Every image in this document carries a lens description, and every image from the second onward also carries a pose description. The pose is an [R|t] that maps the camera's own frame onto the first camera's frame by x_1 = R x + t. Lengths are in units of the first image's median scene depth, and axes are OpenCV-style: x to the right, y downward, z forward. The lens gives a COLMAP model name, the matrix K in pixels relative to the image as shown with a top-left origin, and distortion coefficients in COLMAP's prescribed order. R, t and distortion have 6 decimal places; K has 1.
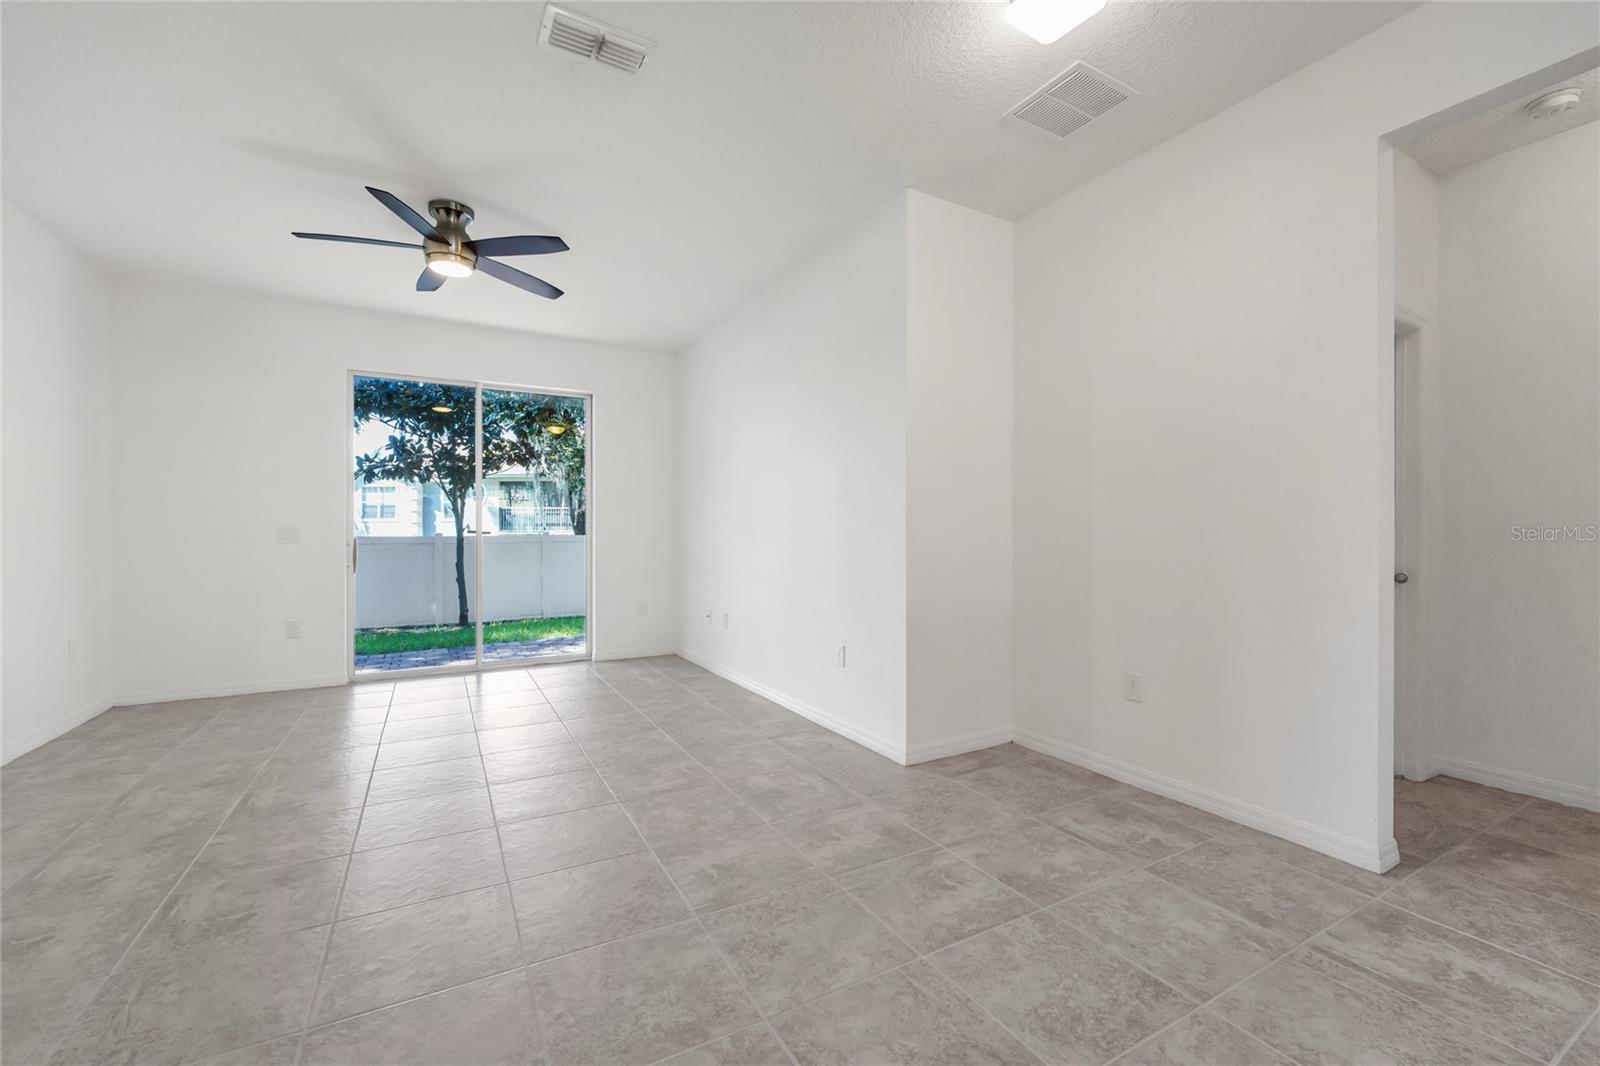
lens RADIAL K [[654.3, 0, 800.0], [0, 654.3, 533.0], [0, 0, 1]] dist [0.001546, 0.000242]
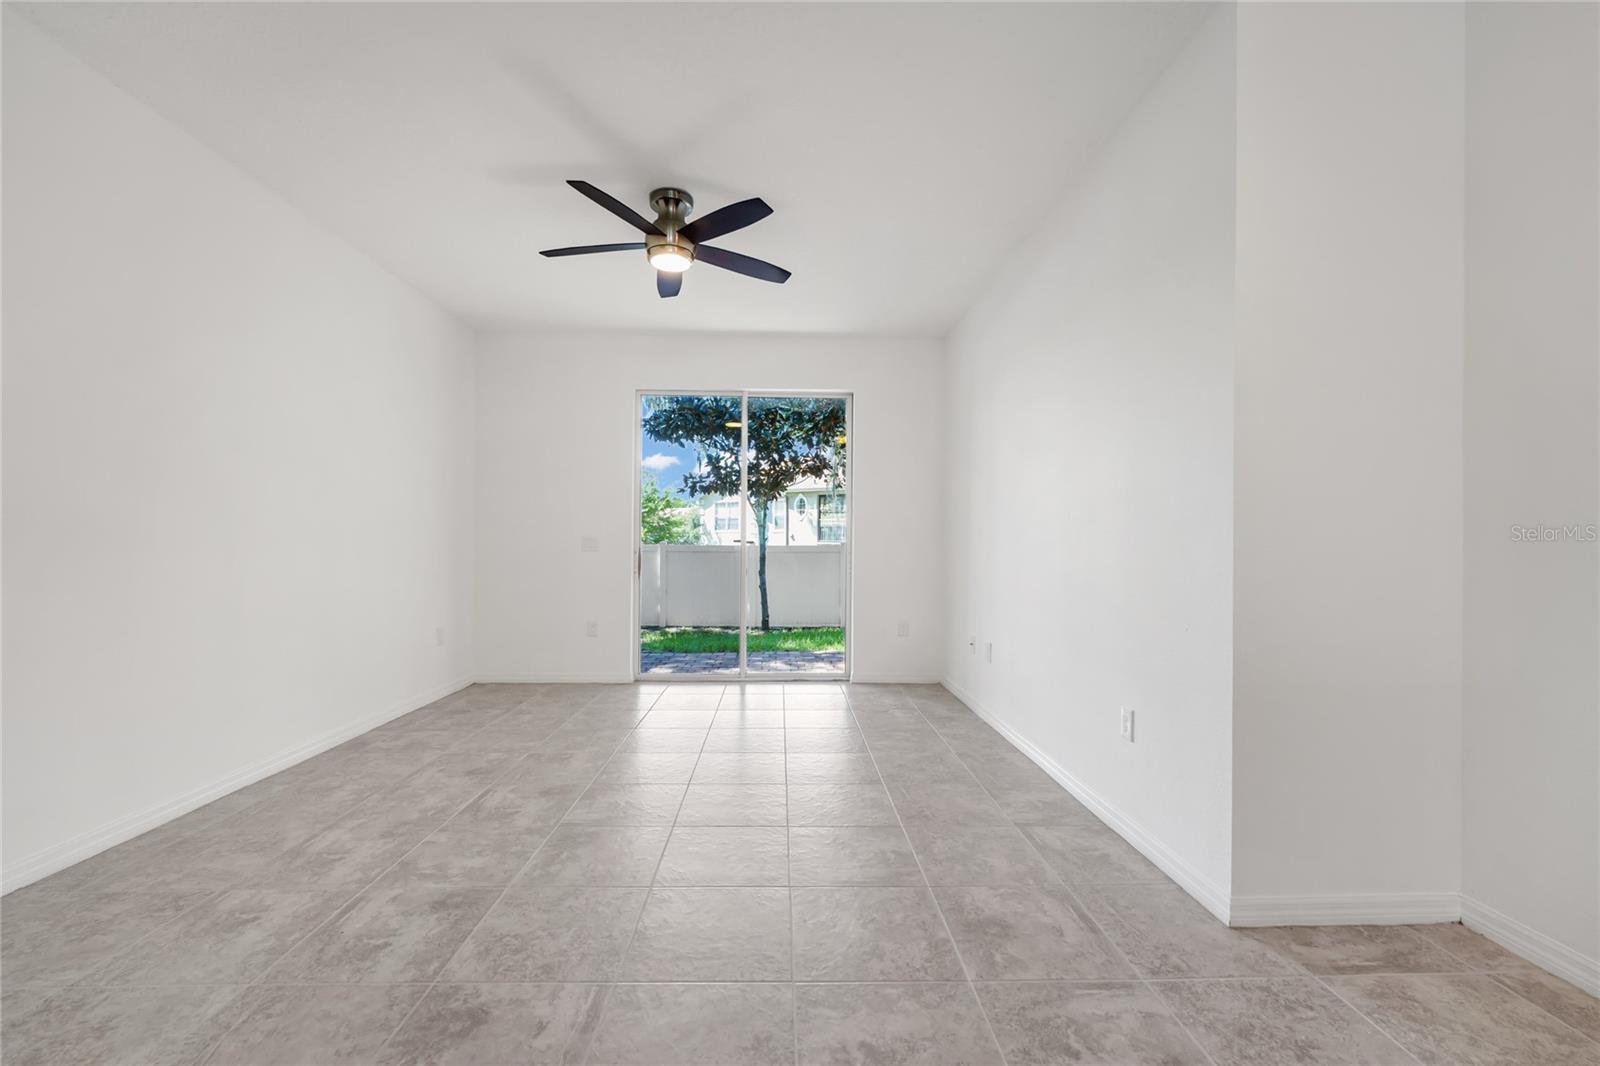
lens RADIAL K [[657.4, 0, 810.5], [0, 657.4, 543.9], [0, 0, 1]] dist [-0.000882, -0.000087]
pose [[0.895001, 0.007426, -0.446002, 0.069168], [-0.007529, 0.999970, 0.001542, -0.000434], [0.446000, 0.001978, 0.895031, 0.230707]]
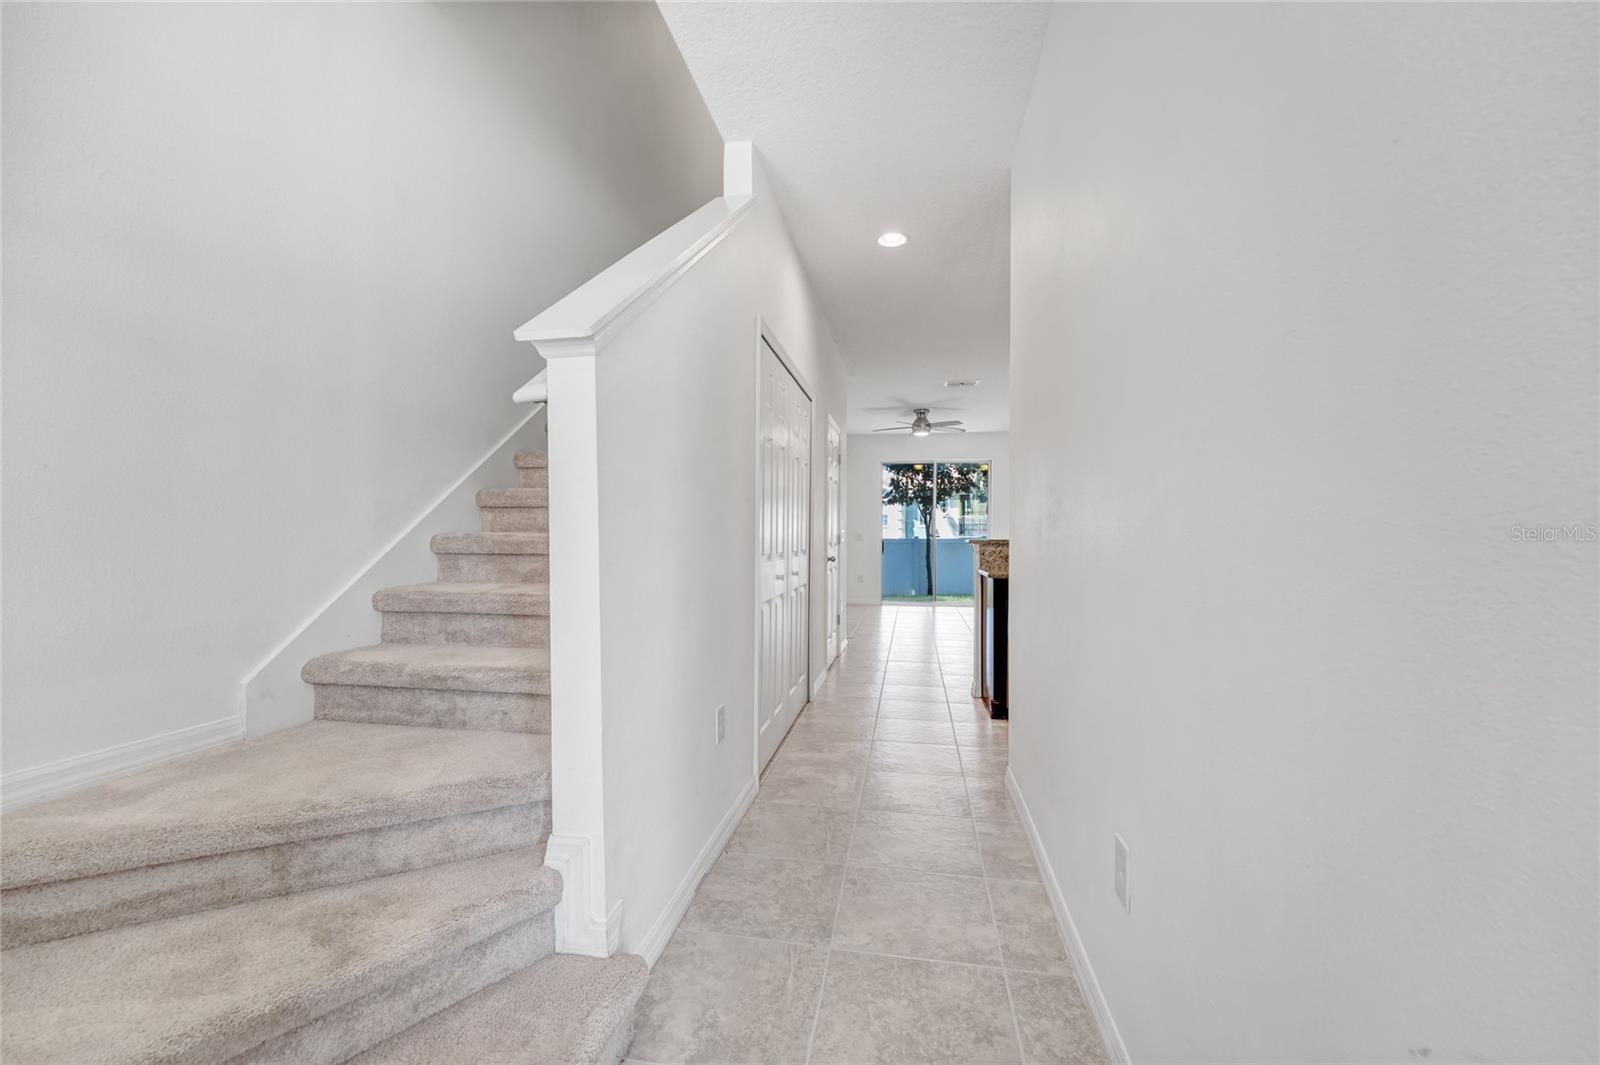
lens RADIAL K [[669.2, 0, 800.0], [0, 669.2, 532.5], [0, 0, 1]] dist [-0.001070, -0.000326]
pose [[0.779991, 0.003361, -0.625782, 0.712243], [-0.008087, 0.999956, -0.004709, 0.000295], [0.625738, 0.008734, 0.779984, -1.294701]]
